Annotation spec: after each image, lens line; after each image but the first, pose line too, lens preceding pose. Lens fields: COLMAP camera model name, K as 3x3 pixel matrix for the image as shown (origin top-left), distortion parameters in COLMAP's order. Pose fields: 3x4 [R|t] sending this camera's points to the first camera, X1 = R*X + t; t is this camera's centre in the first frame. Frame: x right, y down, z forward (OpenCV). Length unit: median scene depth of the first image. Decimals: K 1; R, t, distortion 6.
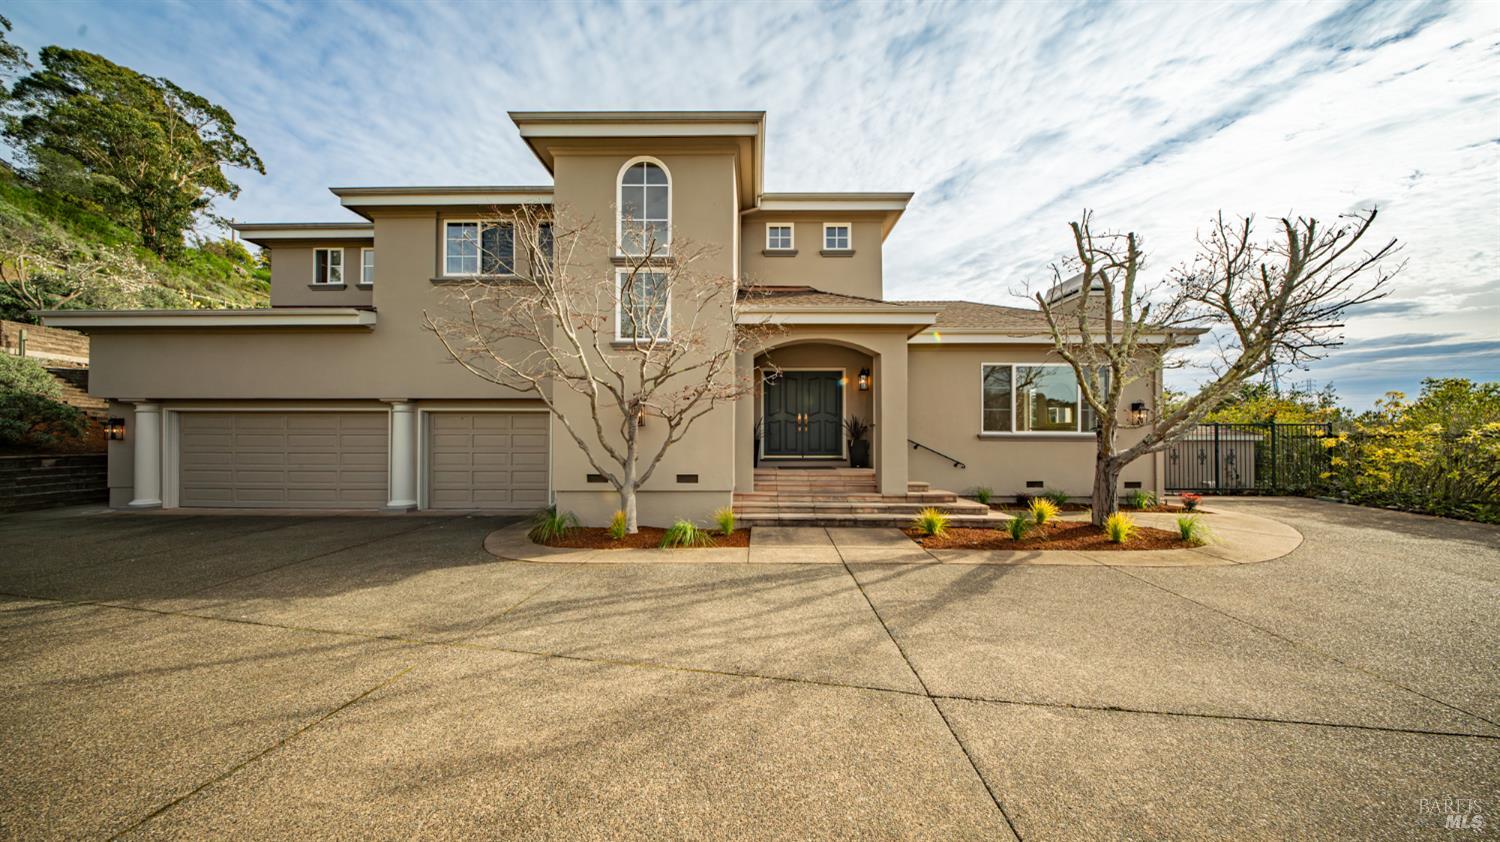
lens RADIAL K [[438.2, 0, 750.0], [0, 438.2, 421.0], [0, 0, 1]] dist [-0.011355, 0.001287]
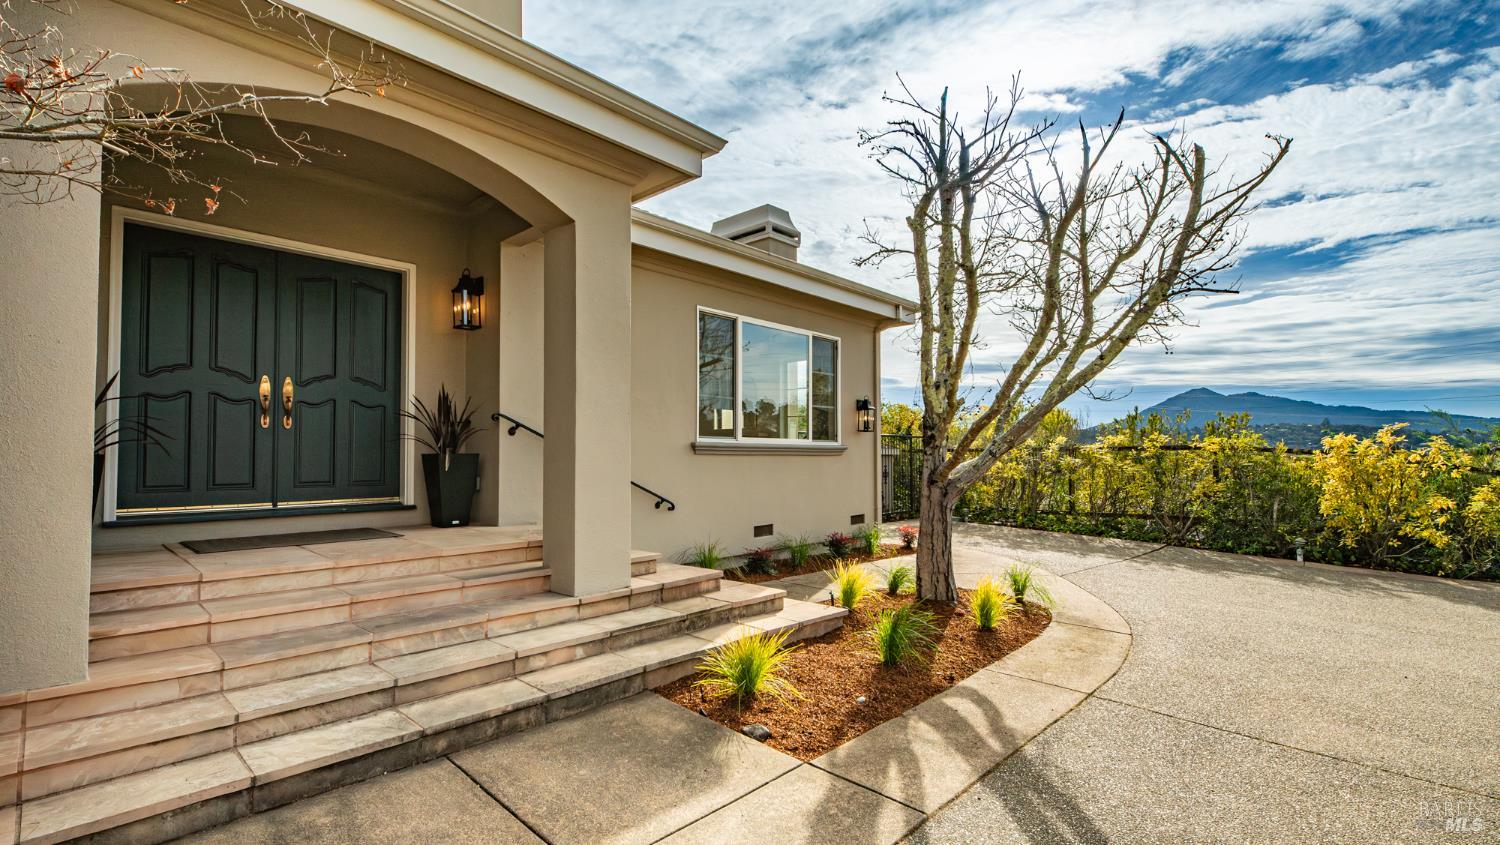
lens RADIAL K [[673.0, 0, 745.0], [0, 673.0, 436.2], [0, 0, 1]] dist [0.001916, -0.000093]
pose [[0.669646, 0.017313, 0.742479, -0.022817], [-0.024980, 0.999688, -0.000780, 0.021896], [-0.742260, -0.018025, 0.669869, 0.420023]]
